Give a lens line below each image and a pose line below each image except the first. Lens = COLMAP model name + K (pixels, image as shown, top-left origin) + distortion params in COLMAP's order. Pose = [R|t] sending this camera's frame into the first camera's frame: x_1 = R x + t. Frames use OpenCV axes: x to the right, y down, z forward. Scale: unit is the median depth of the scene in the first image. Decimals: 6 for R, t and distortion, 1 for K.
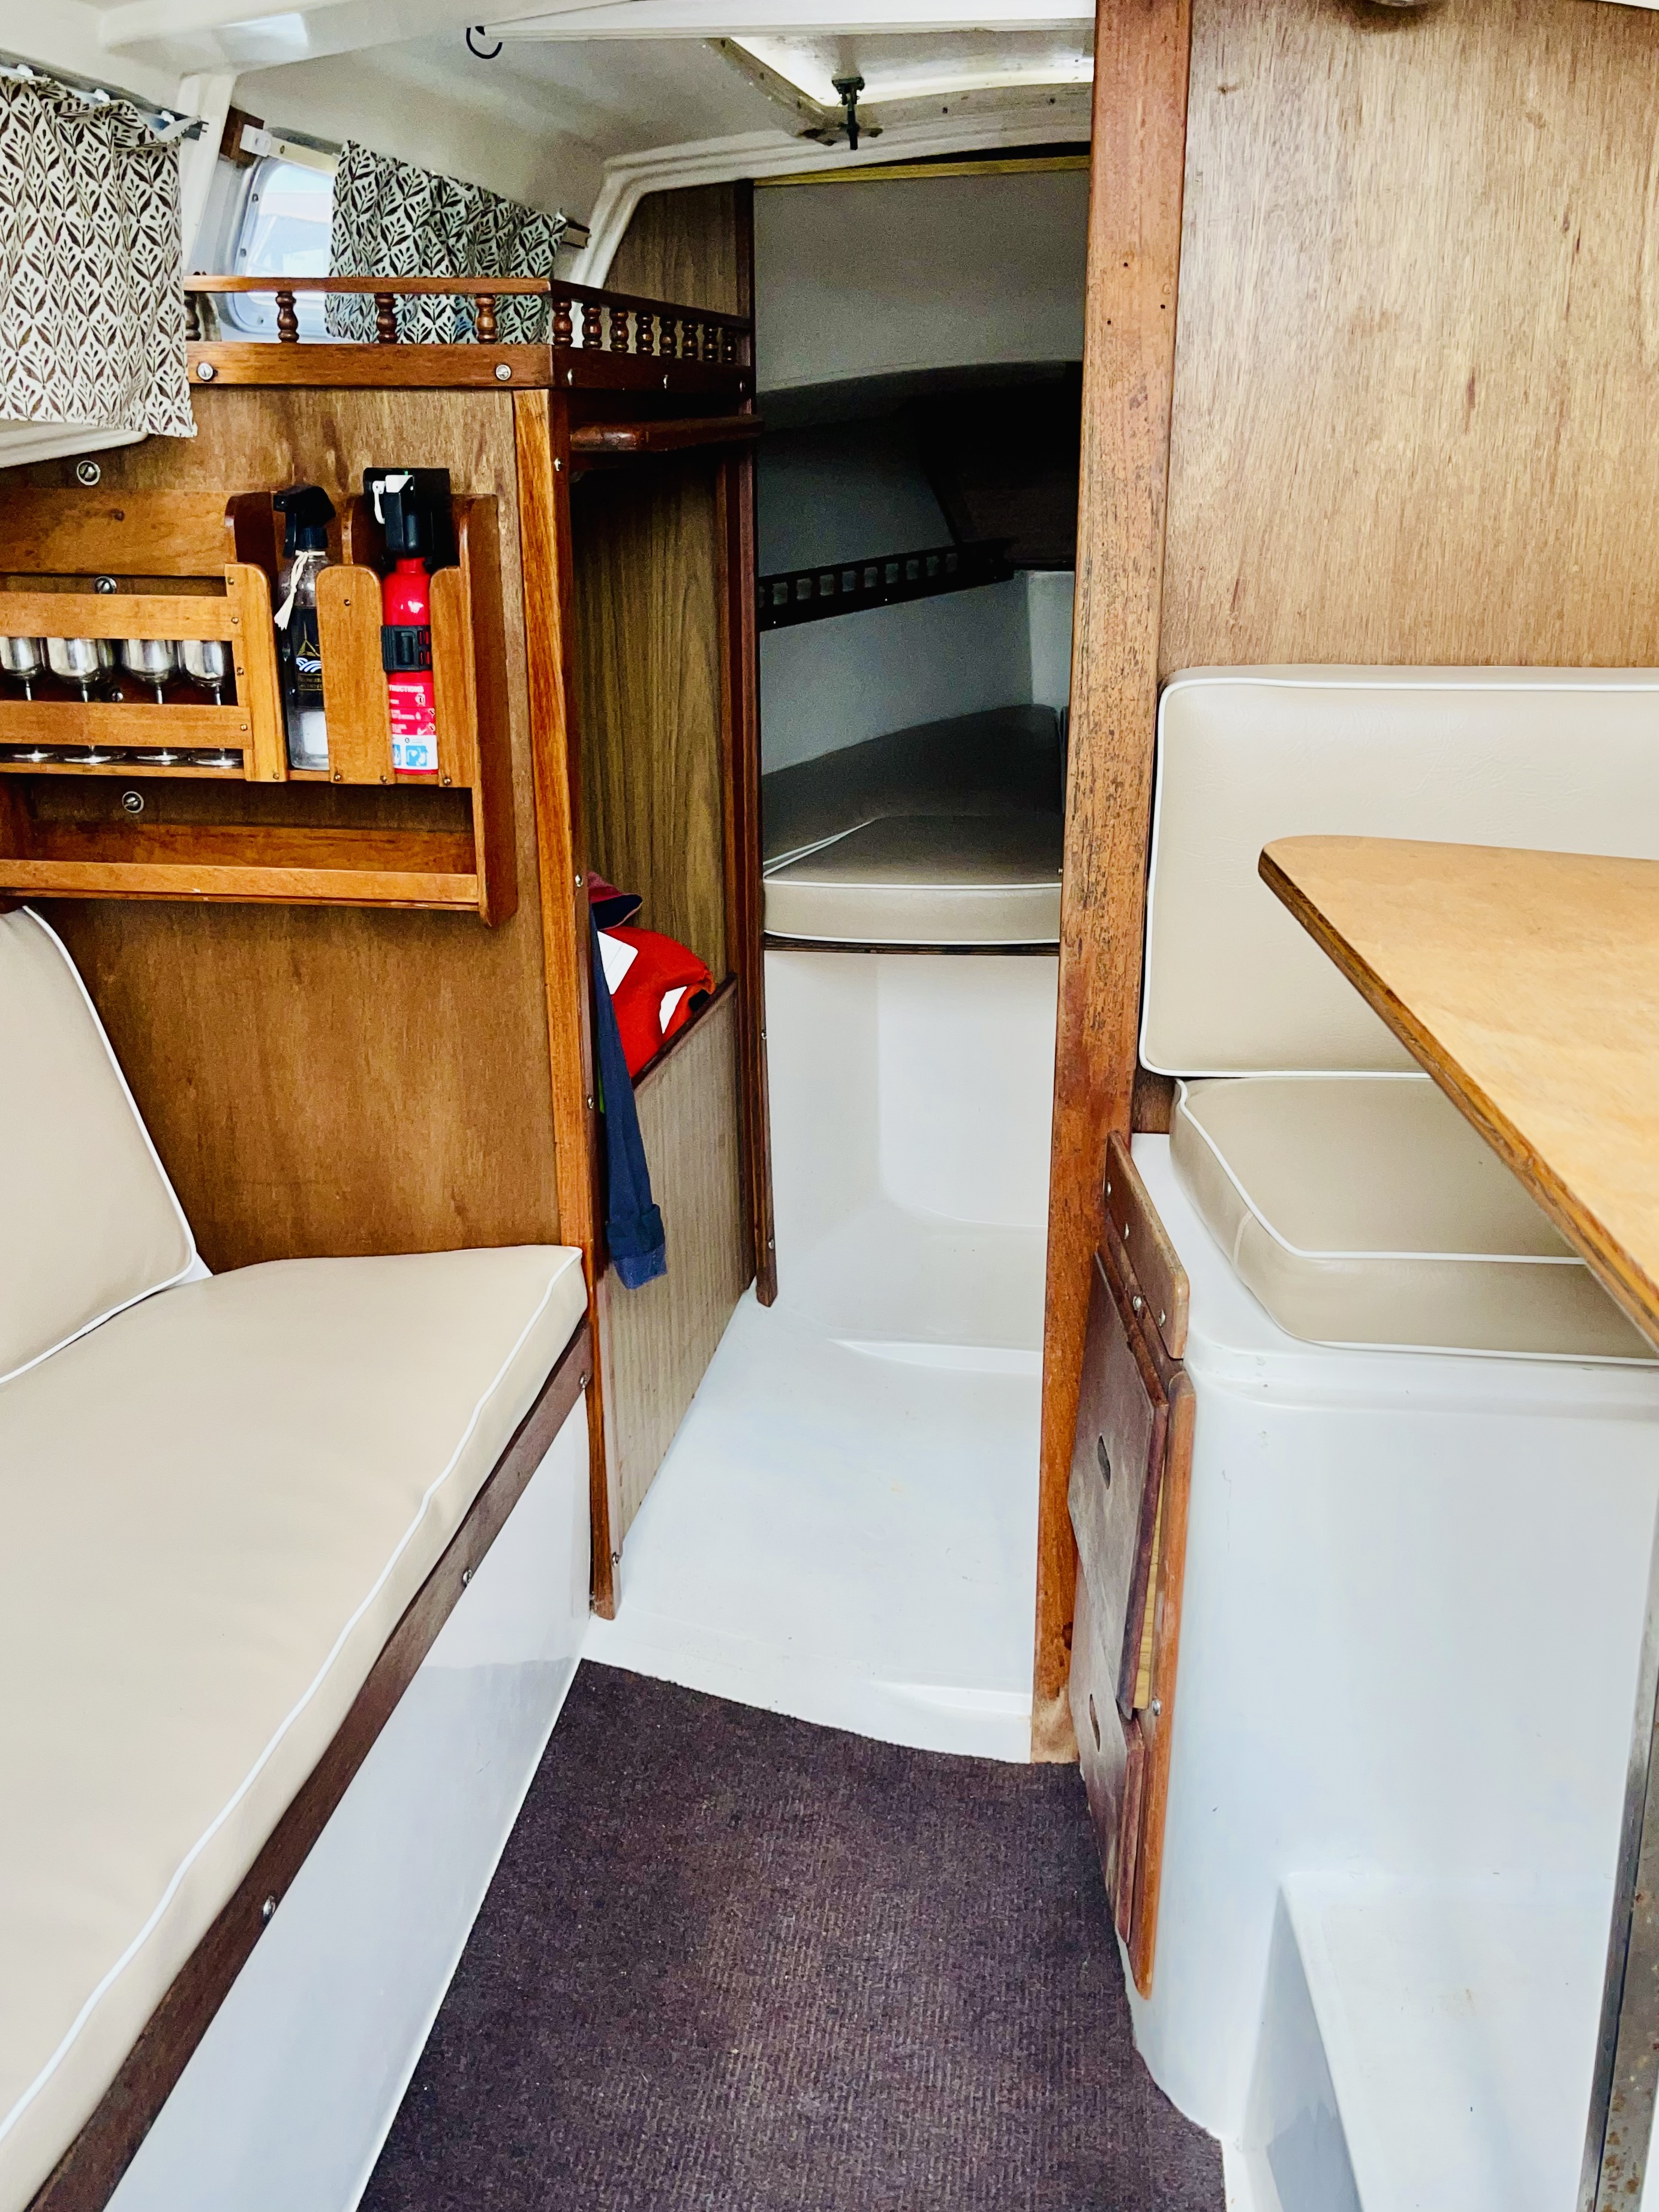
lens RADIAL K [[1988.2, 0, 813.3], [0, 1988.2, 1139.8], [0, 0, 1]] dist [0.071672, -0.098945]
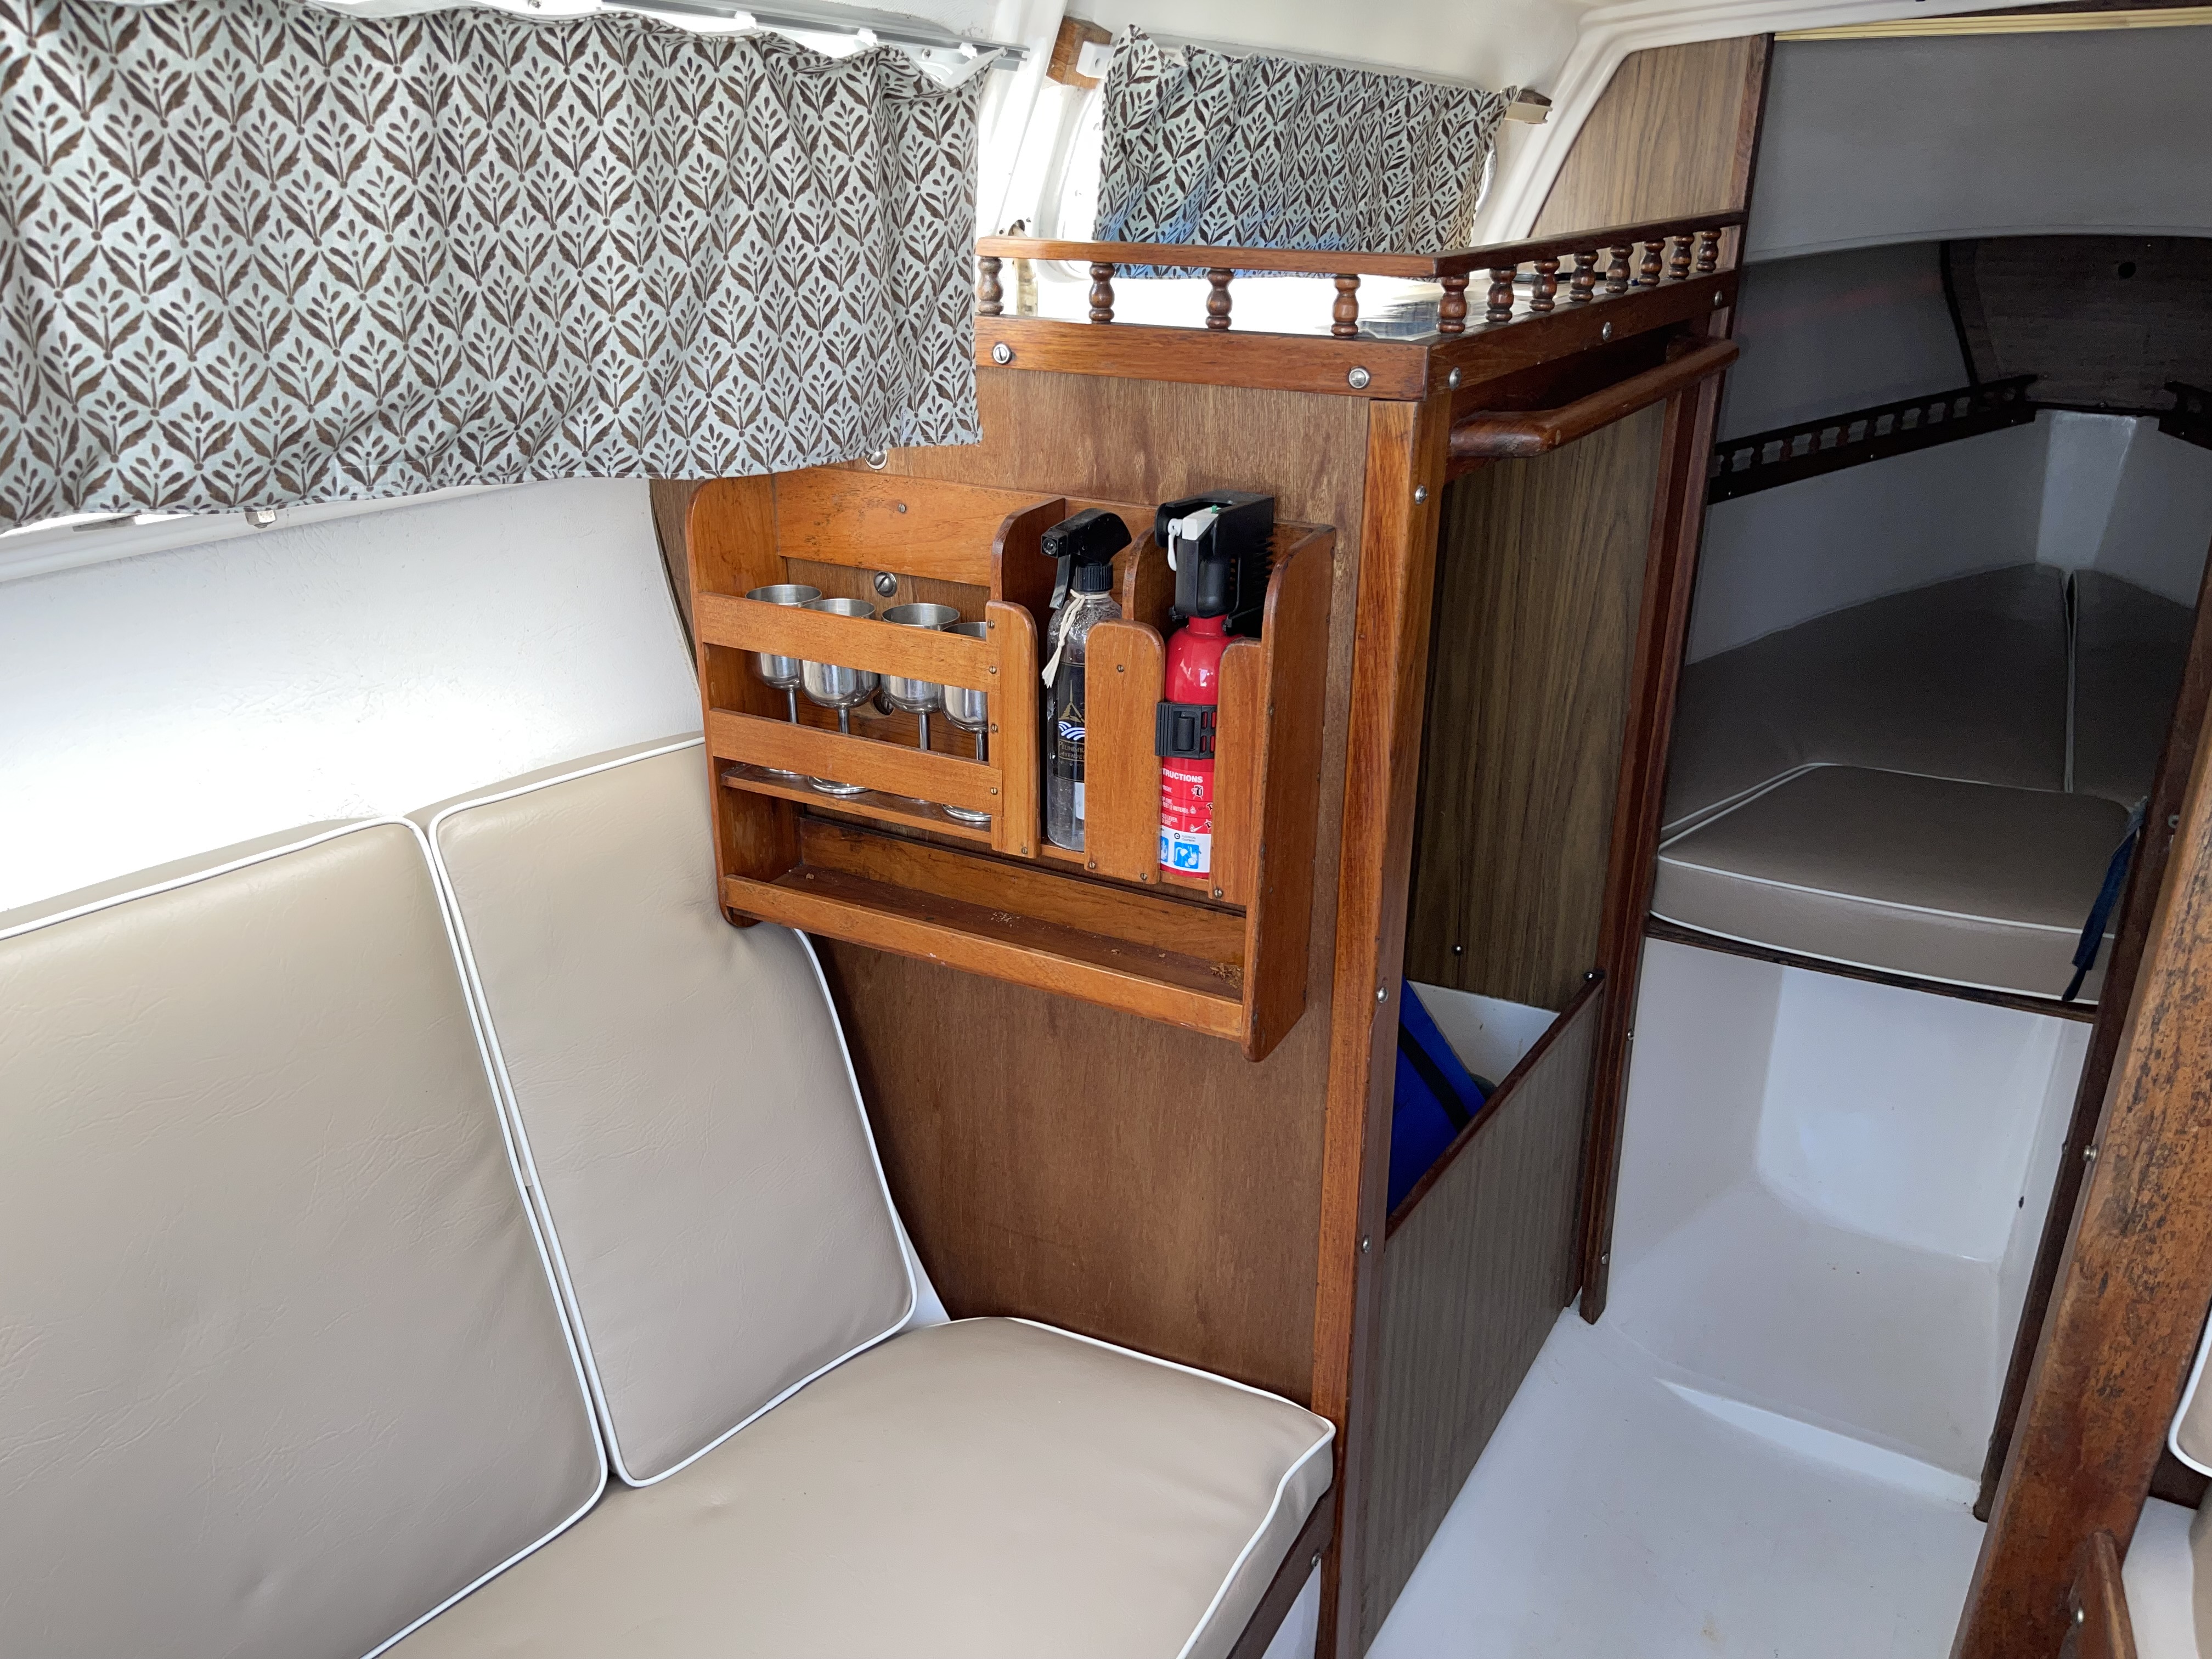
lens RADIAL K [[1663.6, 0, 1103.7], [0, 1663.6, 843.3], [0, 0, 1]] dist [0.047165, -0.070280]
pose [[0.929733, 0.147933, -0.337212, -0.008046], [-0.124996, 0.988169, 0.088875, -0.246331], [0.346370, -0.040479, 0.937224, 0.366656]]
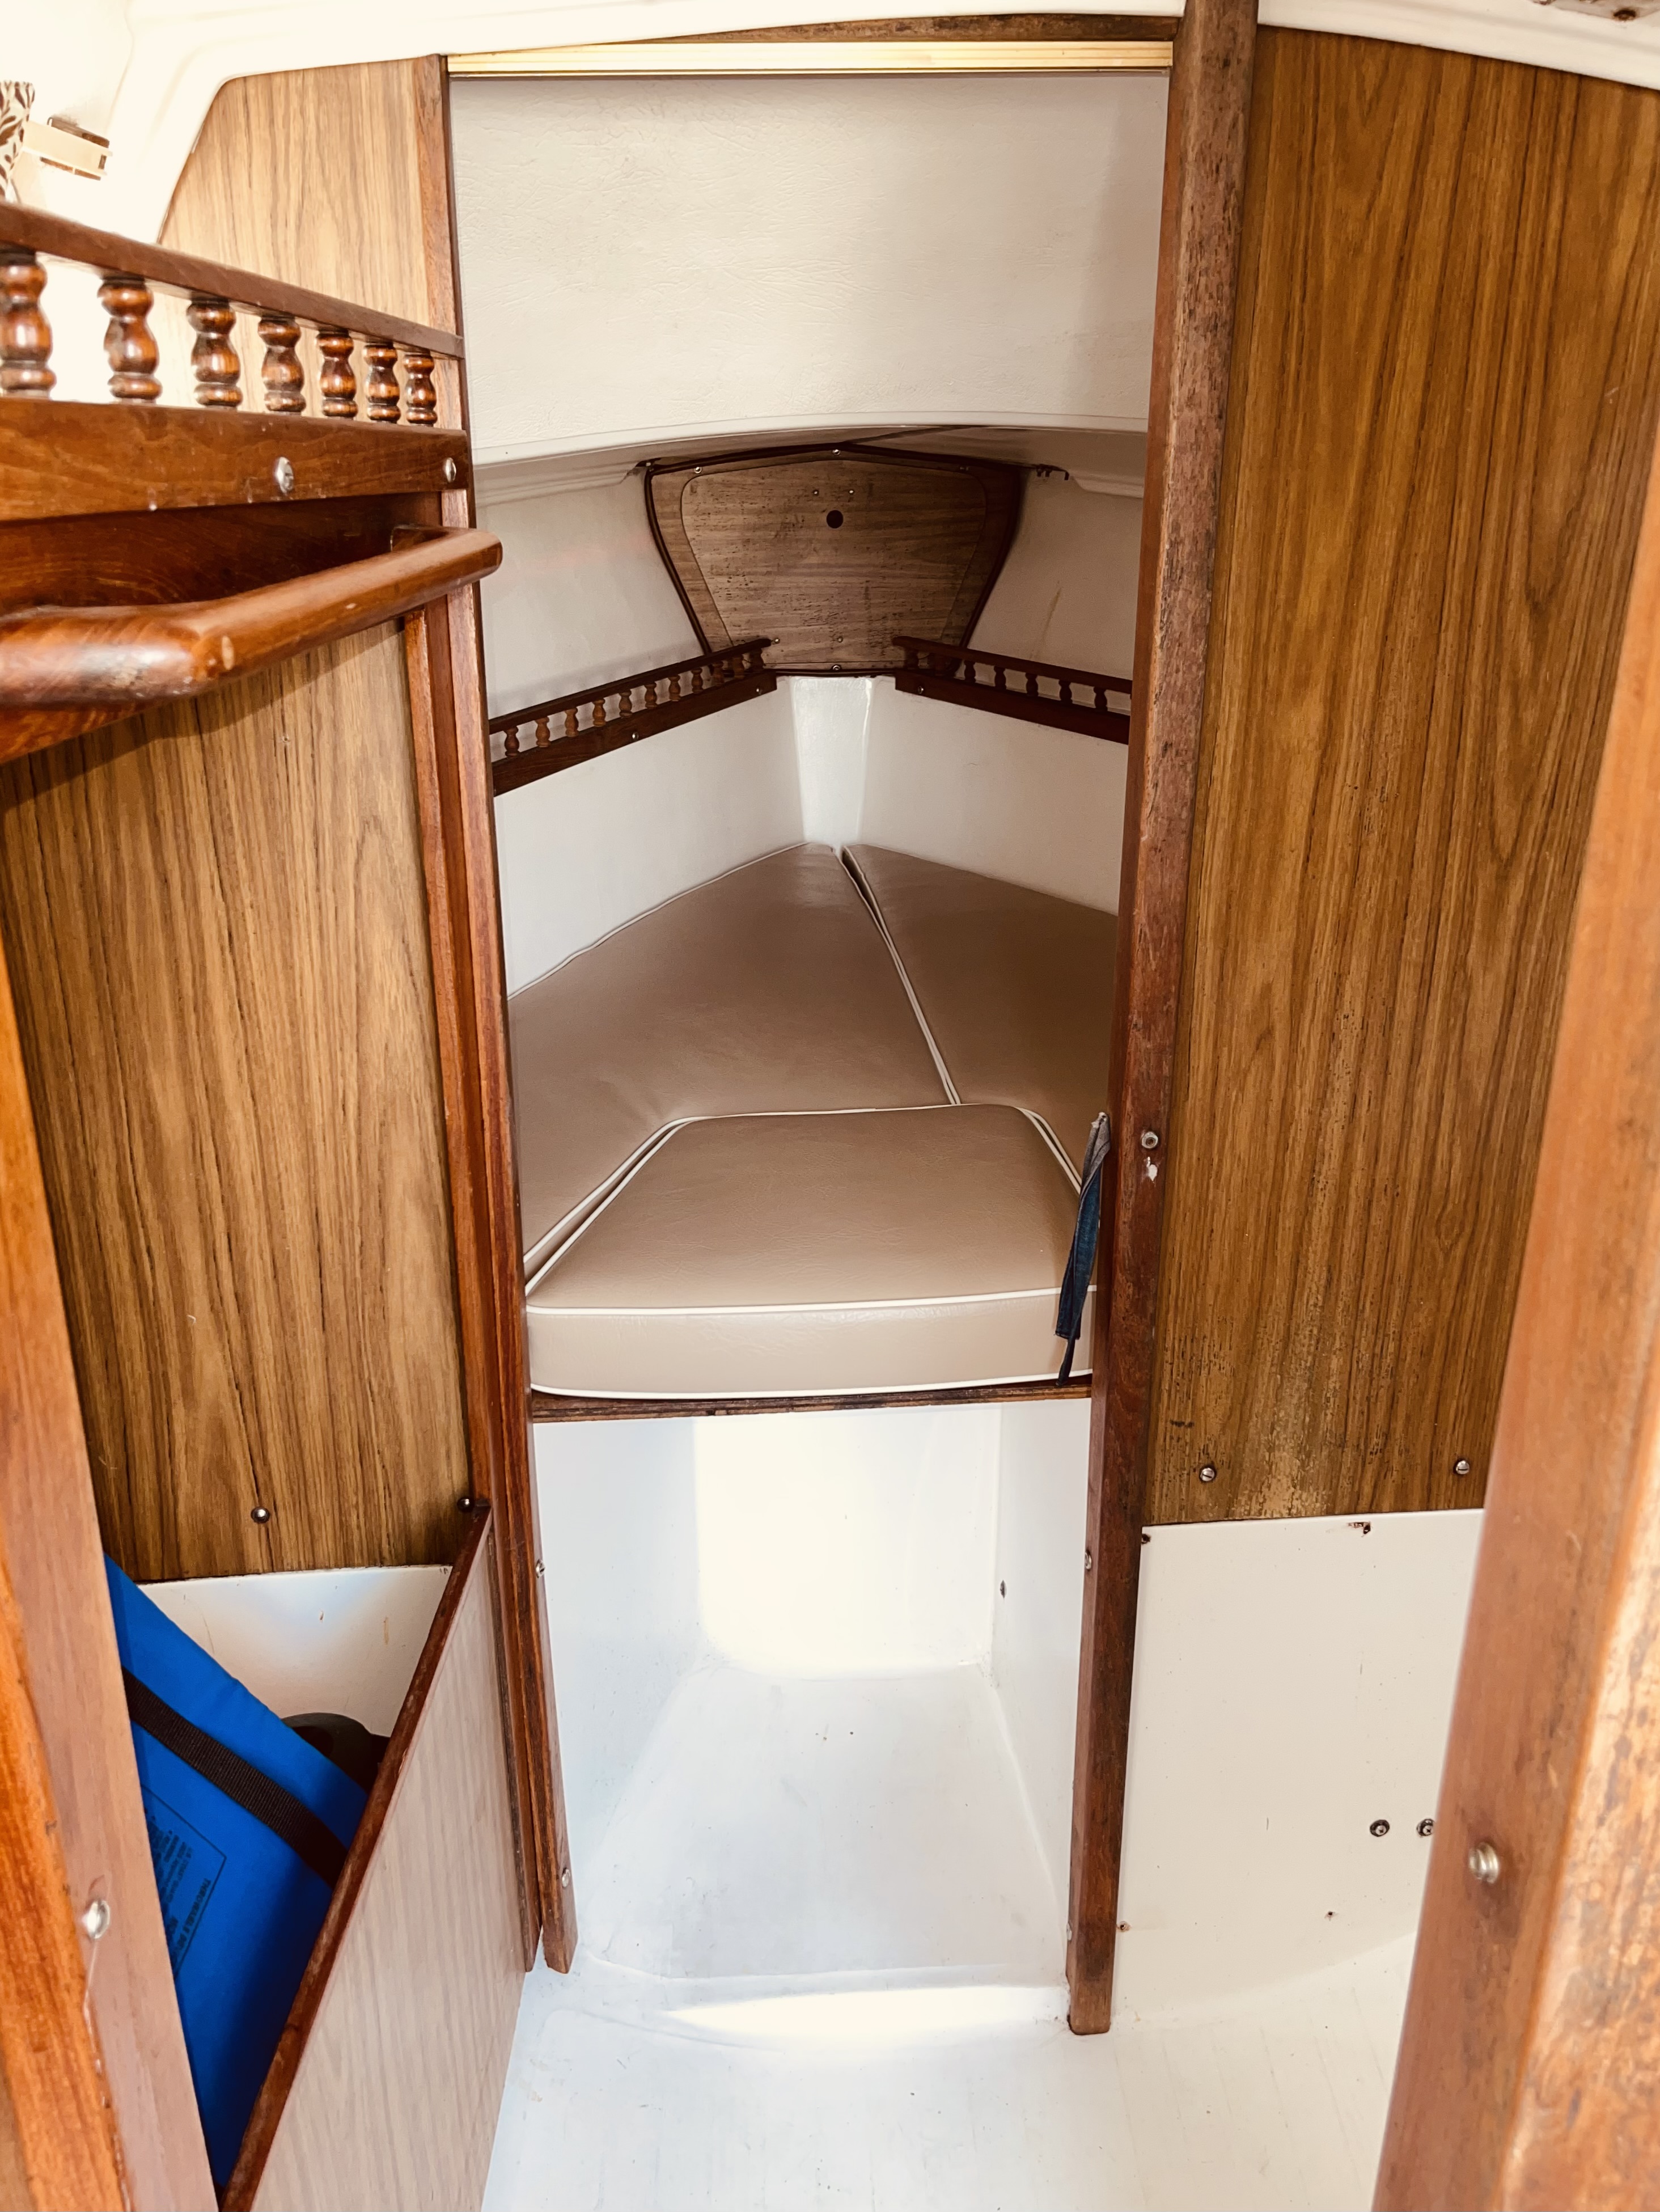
lens RADIAL K [[1663.5, 0, 829.8], [0, 1663.5, 1112.0], [0, 0, 1]] dist [0.047165, -0.070280]
pose [[0.978166, -0.058204, 0.199509, -0.045865], [0.052522, 0.998052, 0.033663, -0.289494], [-0.201080, -0.022450, 0.979317, 0.728973]]
